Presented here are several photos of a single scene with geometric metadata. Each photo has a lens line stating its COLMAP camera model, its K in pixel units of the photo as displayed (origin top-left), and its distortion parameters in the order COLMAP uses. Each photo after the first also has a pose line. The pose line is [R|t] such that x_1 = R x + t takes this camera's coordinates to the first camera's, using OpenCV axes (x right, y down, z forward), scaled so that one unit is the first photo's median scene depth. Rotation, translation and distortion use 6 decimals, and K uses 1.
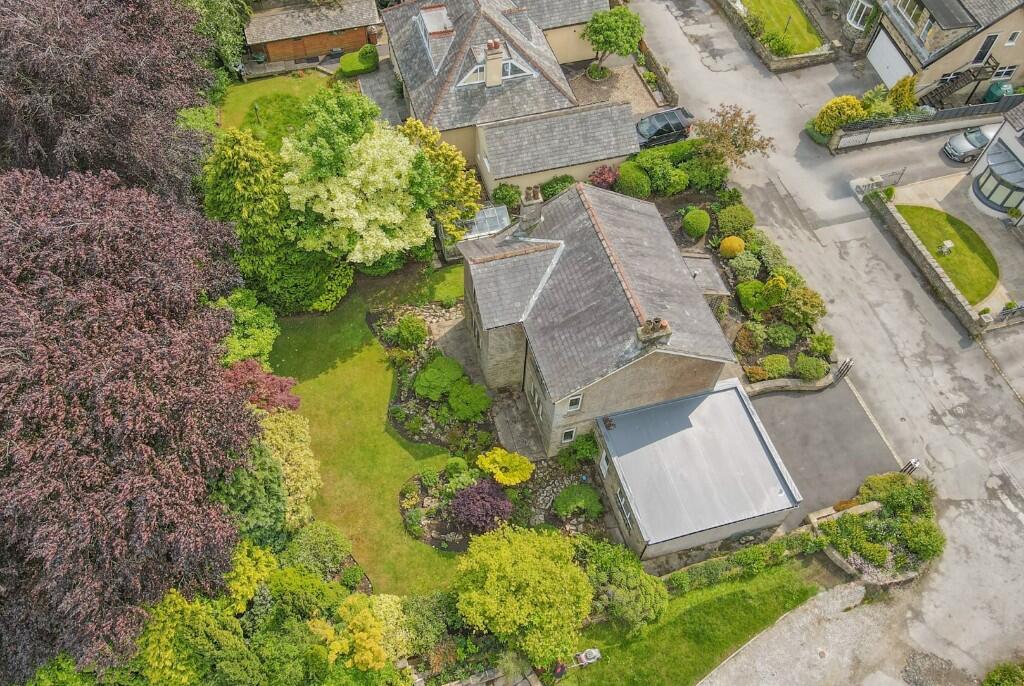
lens RADIAL K [[762.7, 0, 512.0], [0, 762.7, 343.0], [0, 0, 1]] dist [-0.000863, 0.034249]
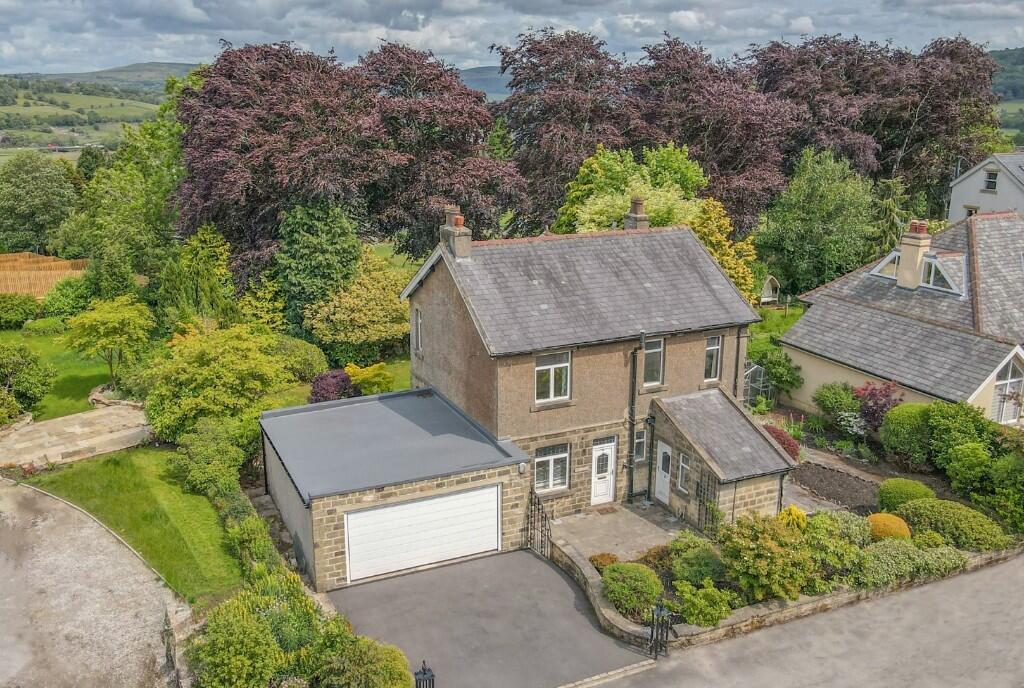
lens RADIAL K [[872.0, 0, 479.3], [0, 872.0, 343.8], [0, 0, 1]] dist [-0.007522, 0.079908]
pose [[0.137690, 0.265280, -0.954289, 0.755079], [-0.812971, 0.580631, 0.044108, -0.003837], [0.565791, 0.769736, 0.295612, 0.557076]]
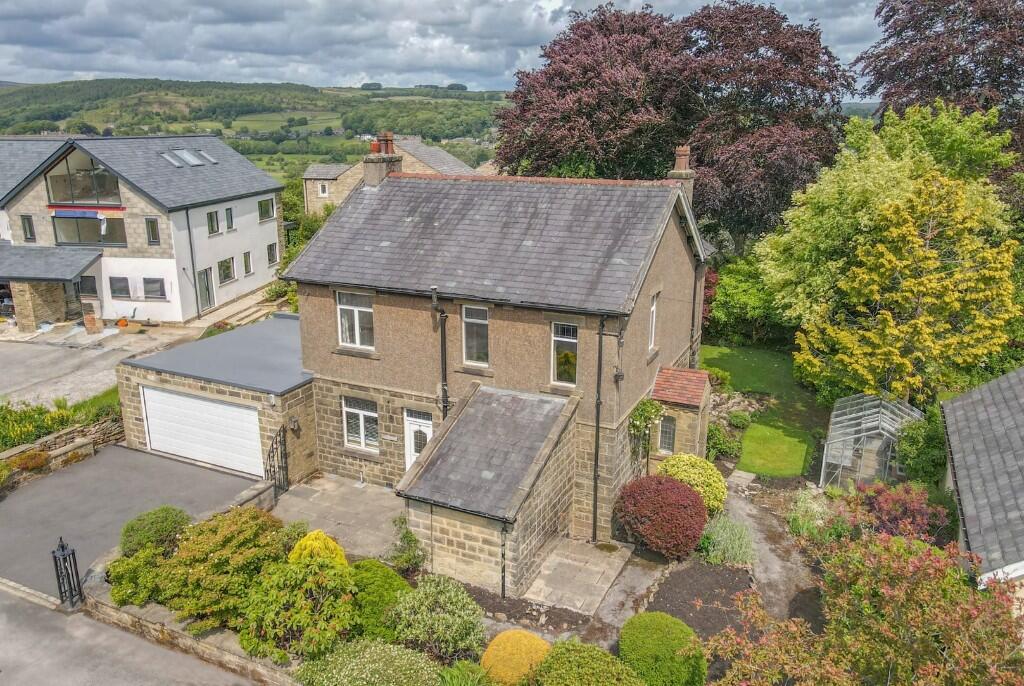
lens RADIAL K [[762.7, 0, 512.0], [0, 762.7, 343.0], [0, 0, 1]] dist [-0.000863, 0.034249]
pose [[-0.658438, 0.200741, -0.725370, 0.475776], [-0.623087, 0.395206, 0.674963, -0.369922], [0.422164, 0.896390, -0.135140, 0.893156]]
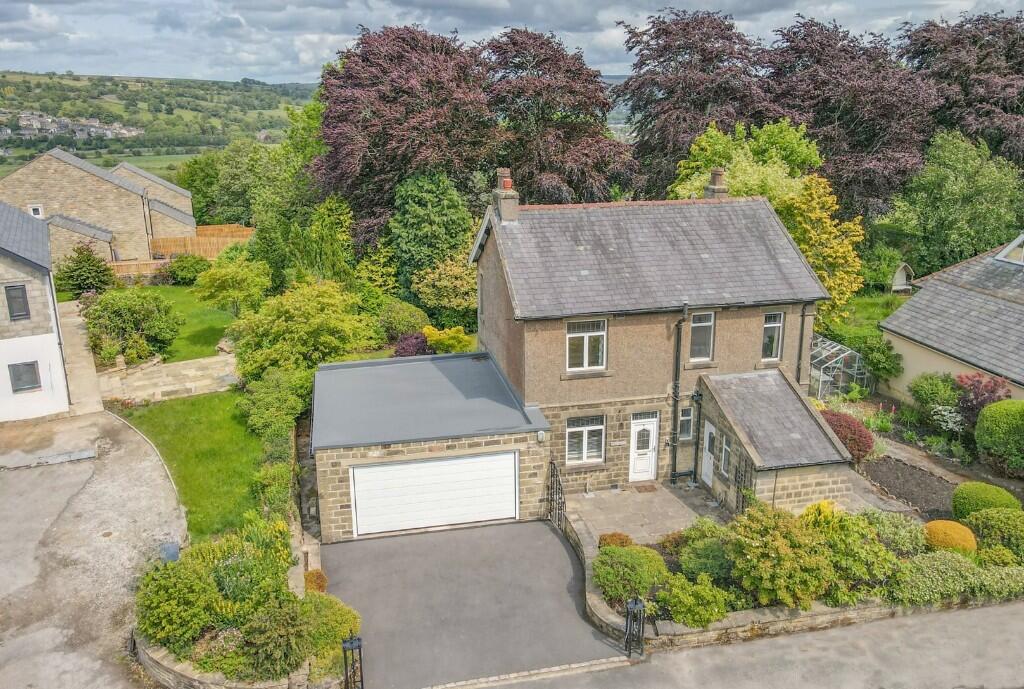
lens RADIAL K [[781.8, 0, 509.9], [0, 781.8, 321.2], [0, 0, 1]] dist [-0.000049, 0.035852]
pose [[-0.064237, 0.265086, -0.962083, 0.694911], [-0.816957, 0.539695, 0.203251, -0.077079], [0.573110, 0.799036, 0.181896, 0.643356]]
